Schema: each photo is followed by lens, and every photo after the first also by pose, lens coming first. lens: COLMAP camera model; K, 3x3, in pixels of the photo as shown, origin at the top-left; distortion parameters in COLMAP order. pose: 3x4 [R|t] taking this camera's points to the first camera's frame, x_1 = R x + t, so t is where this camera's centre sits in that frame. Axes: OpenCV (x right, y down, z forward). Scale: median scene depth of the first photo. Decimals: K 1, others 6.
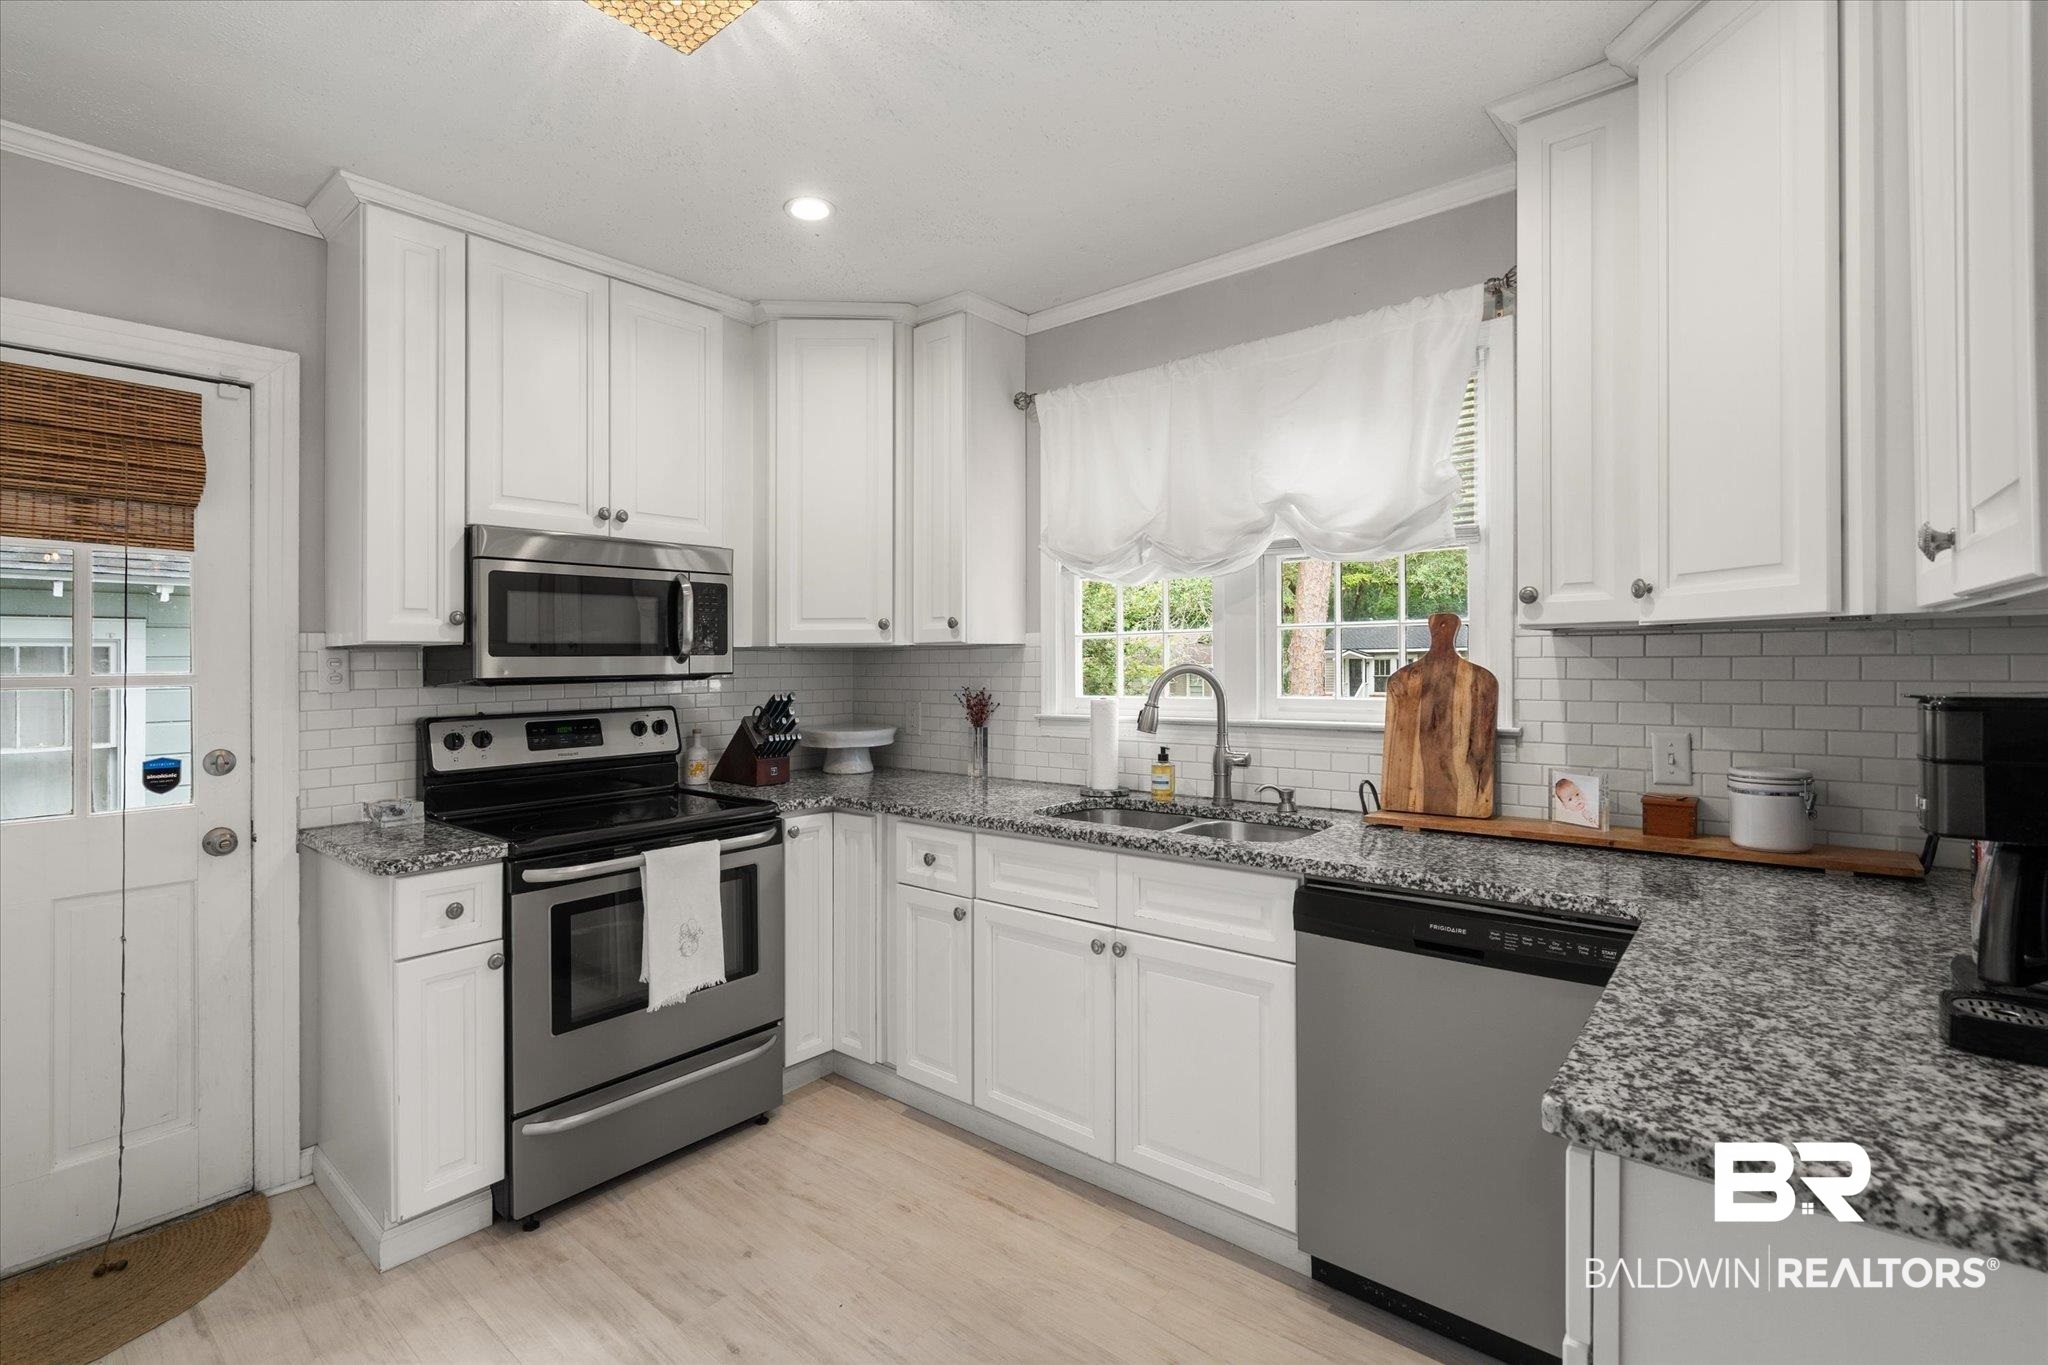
lens RADIAL K [[946.1, 0, 1015.6], [0, 946.1, 657.3], [0, 0, 1]] dist [0.001477, 0.000070]
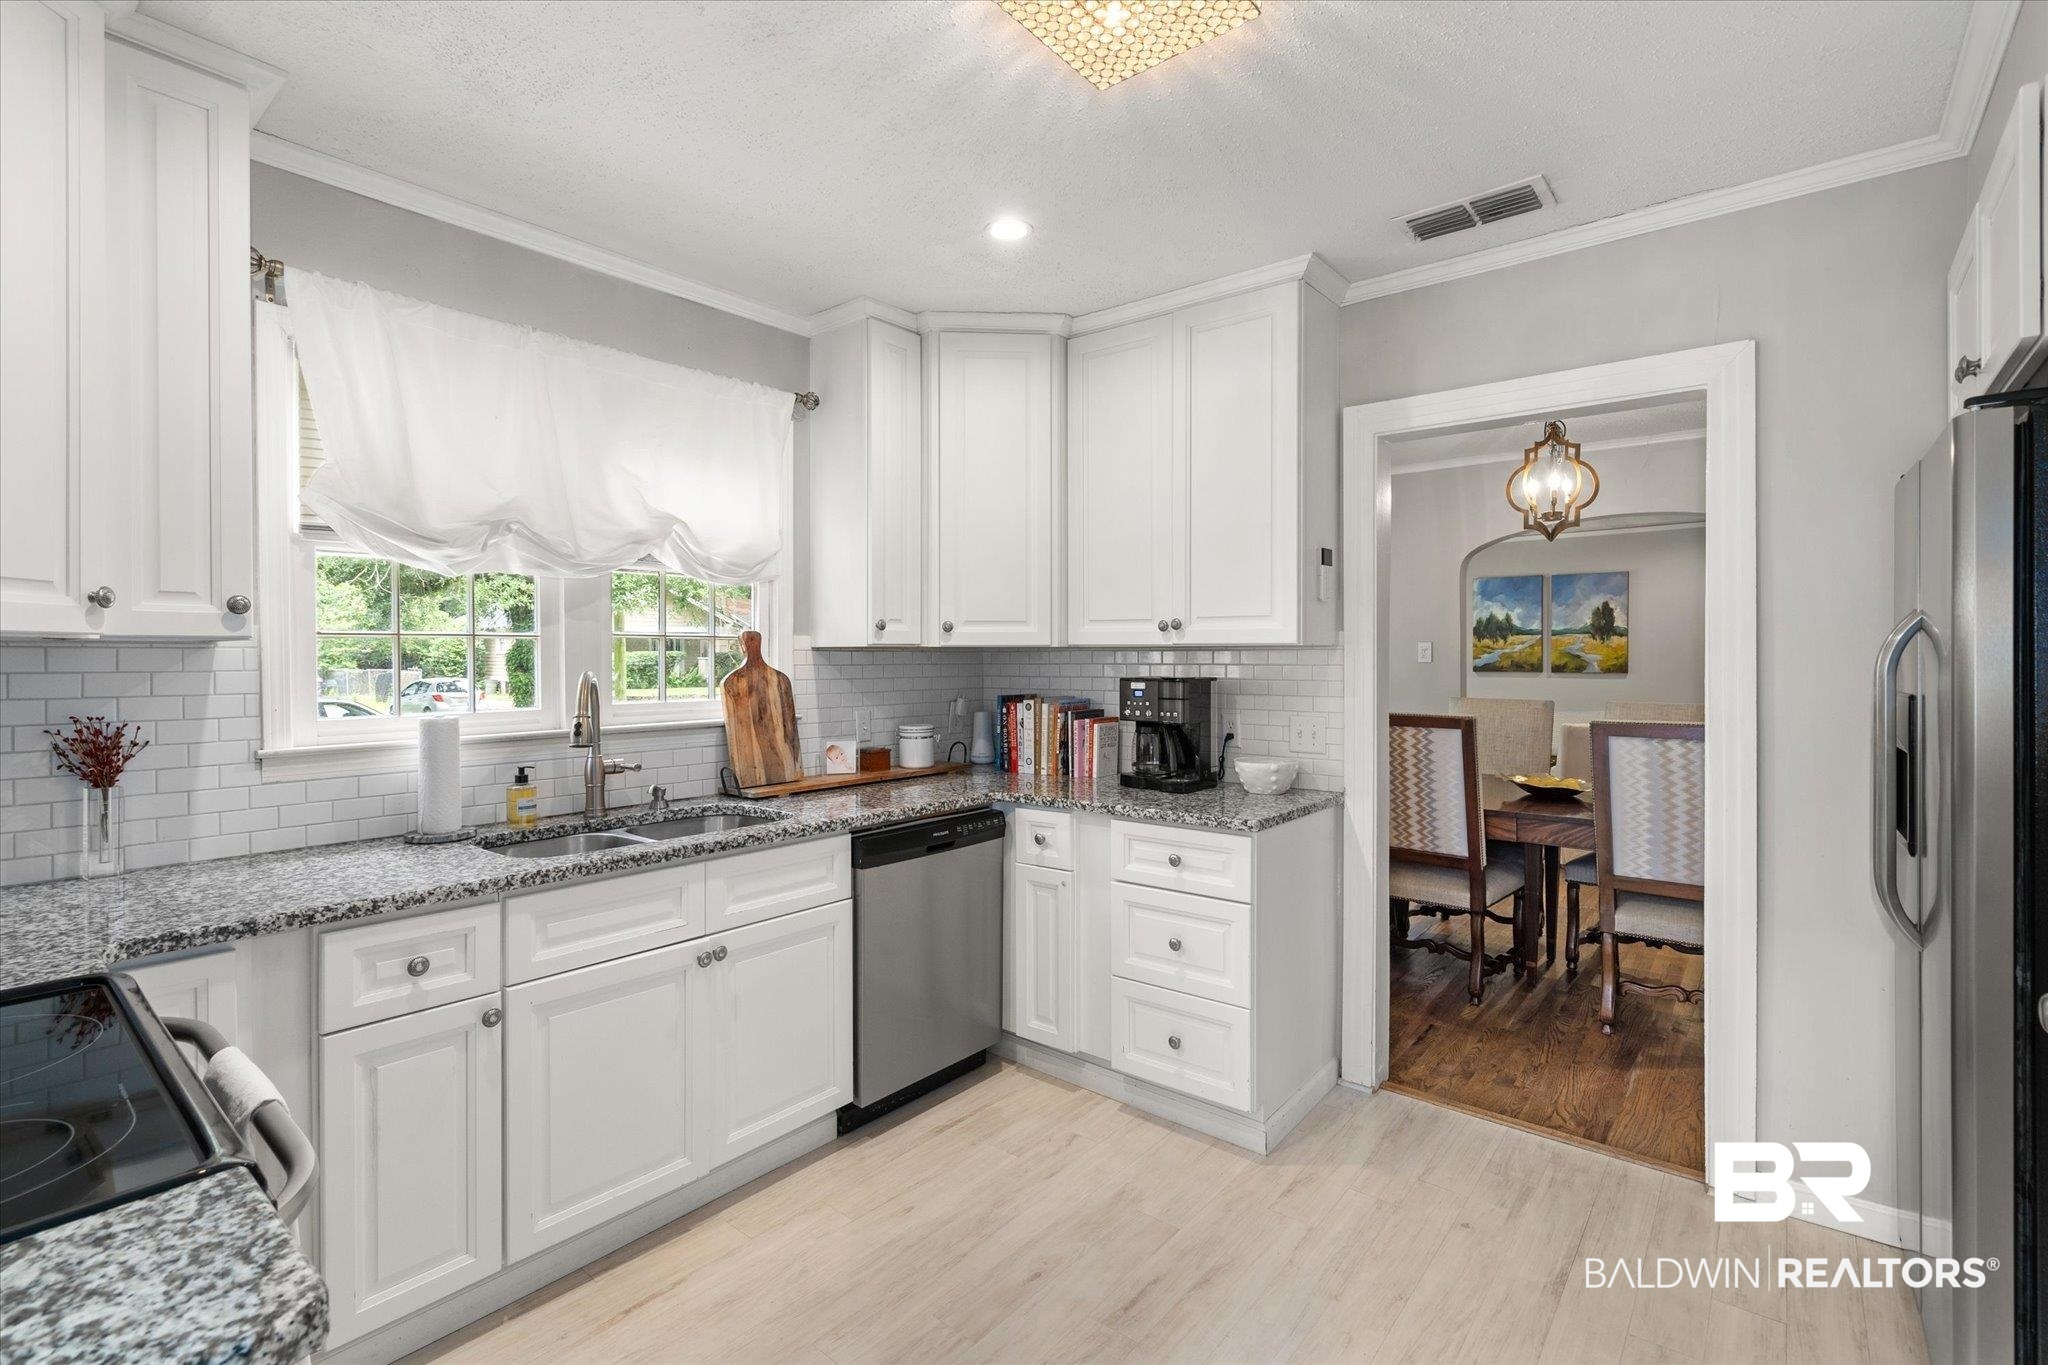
lens RADIAL K [[936.1, 0, 1004.8], [0, 936.1, 669.3], [0, 0, 1]] dist [-0.000564, -0.000049]
pose [[-0.000562, -0.001929, 0.999998, -0.761258], [-0.000744, 0.999998, 0.001928, 0.002977], [-1.000000, -0.000743, -0.000564, 0.596793]]
